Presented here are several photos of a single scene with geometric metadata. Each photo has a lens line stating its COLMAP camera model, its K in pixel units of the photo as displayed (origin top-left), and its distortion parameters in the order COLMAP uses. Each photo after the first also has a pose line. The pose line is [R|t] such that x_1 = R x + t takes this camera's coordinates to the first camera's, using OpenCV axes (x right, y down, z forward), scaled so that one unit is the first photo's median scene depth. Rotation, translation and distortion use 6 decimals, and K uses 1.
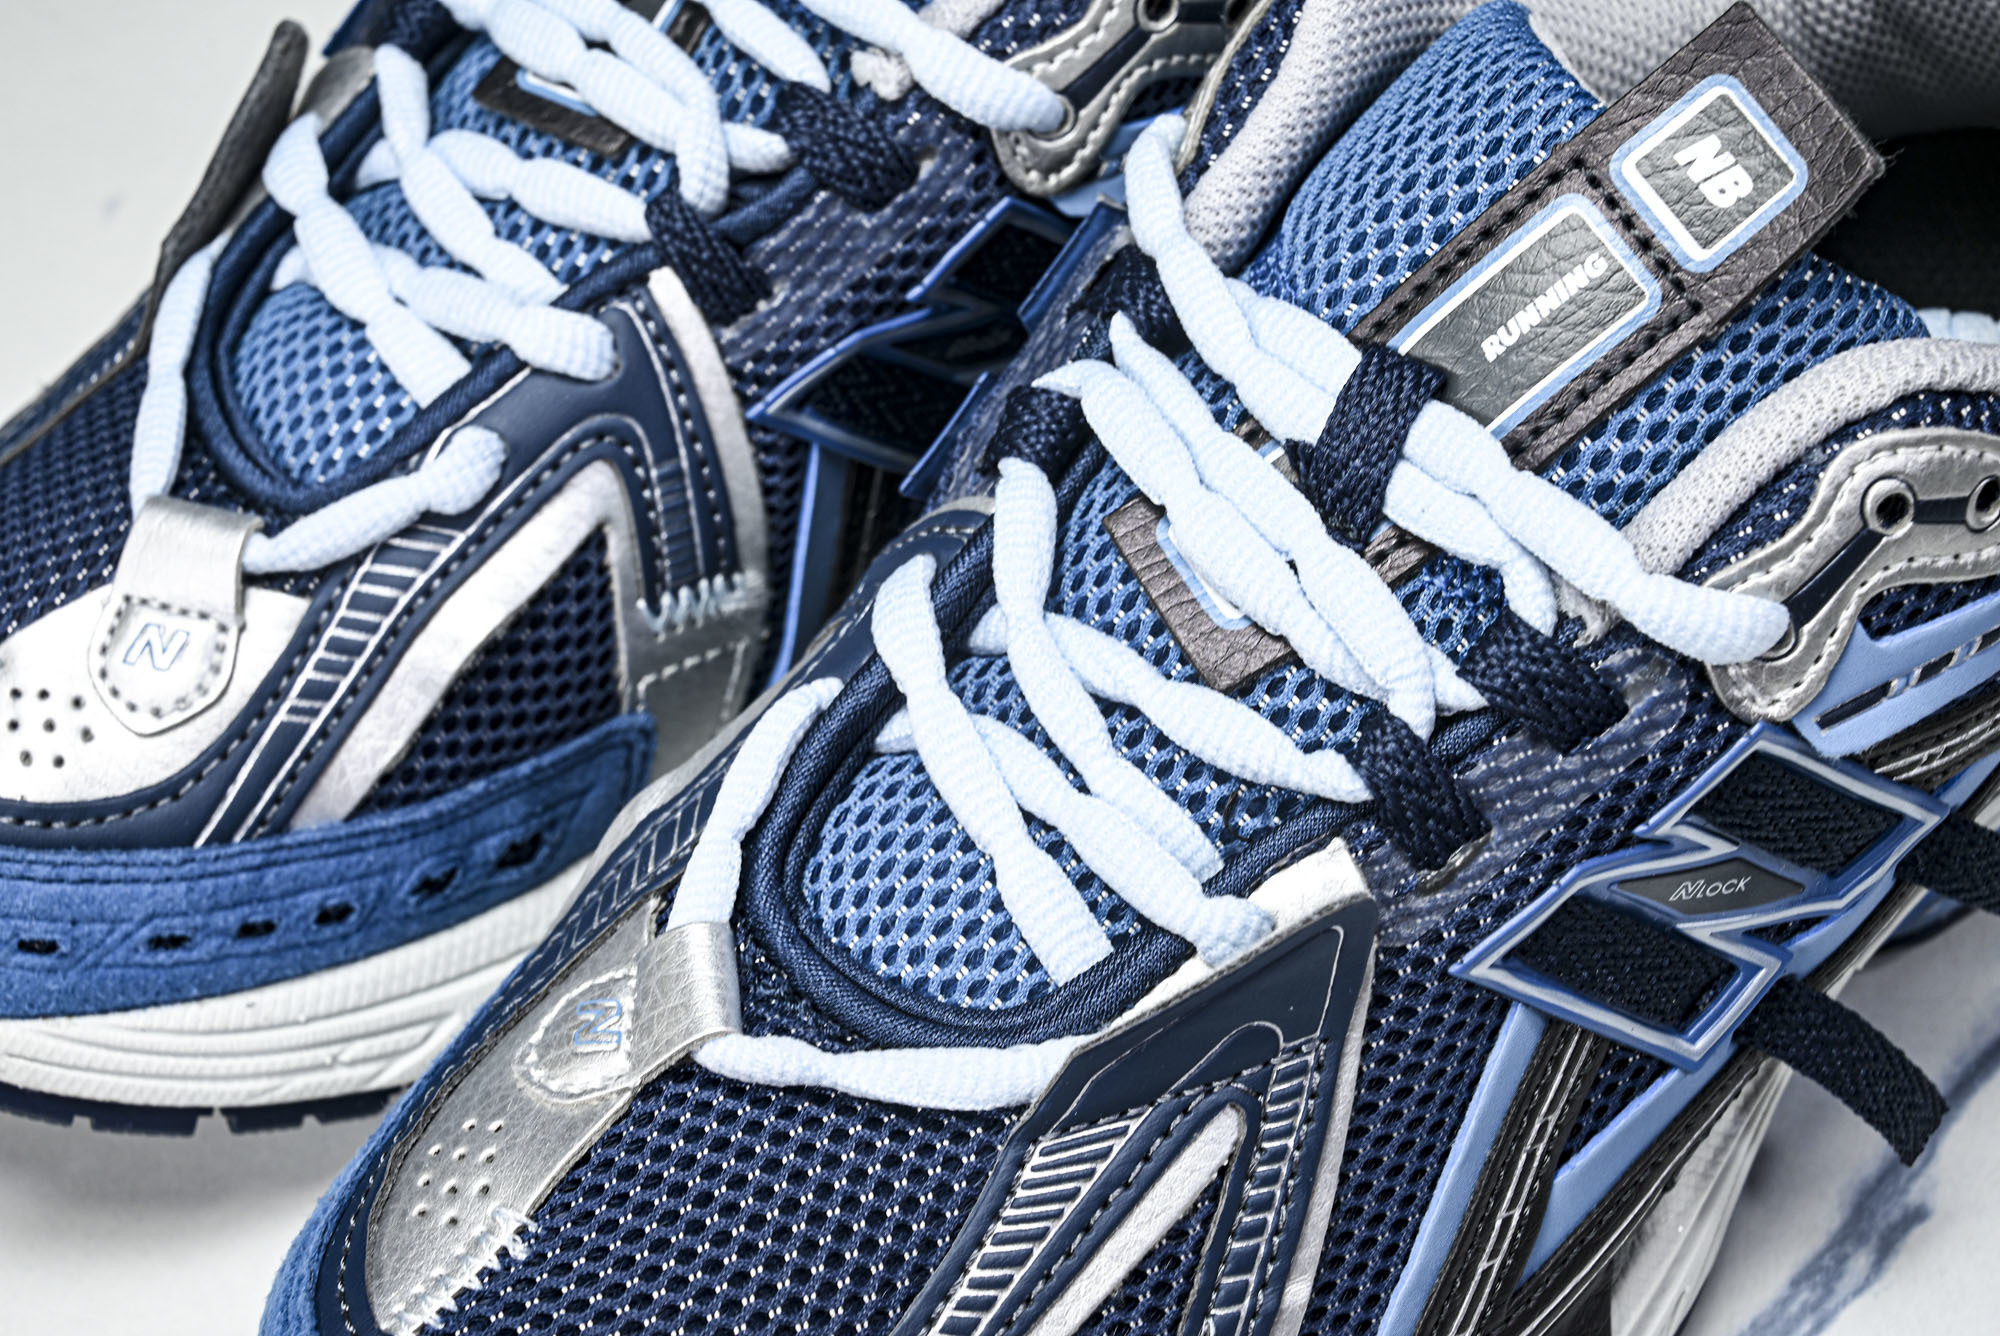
lens RADIAL K [[4103.7, 0, 1006.0], [0, 4103.7, 656.0], [0, 0, 1]] dist [0.054587, 0.000000]
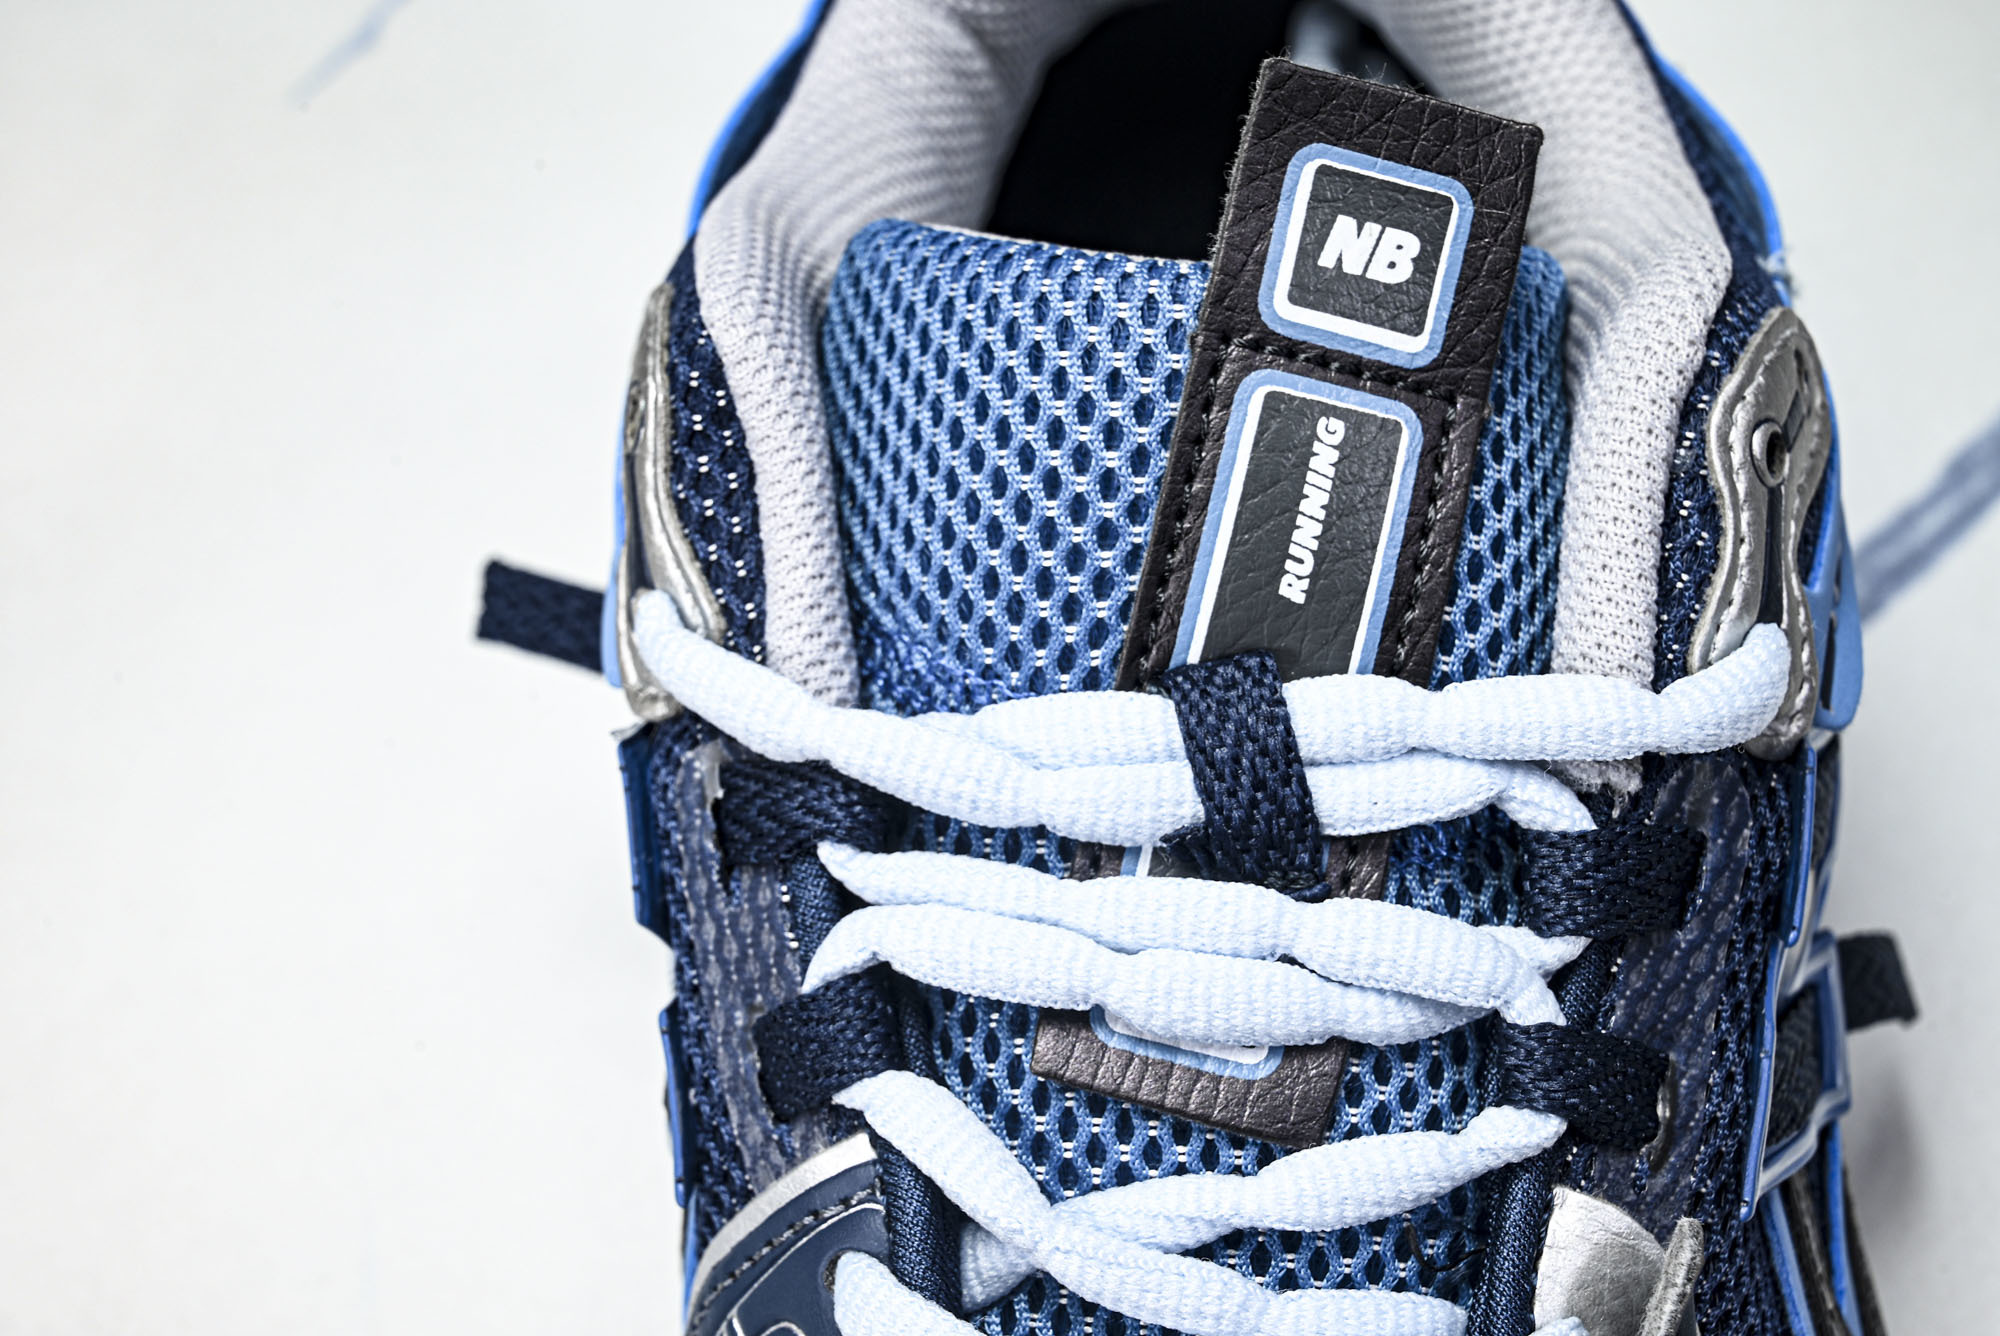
lens RADIAL K [[4103.7, 0, 1019.1], [0, 4103.7, 655.6], [0, 0, 1]] dist [0.054587, 0.000000]
pose [[0.678046, -0.609416, 0.410933, -0.252605], [0.585031, 0.785912, 0.200201, -0.255299], [-0.444963, 0.104663, 0.889412, 0.318758]]
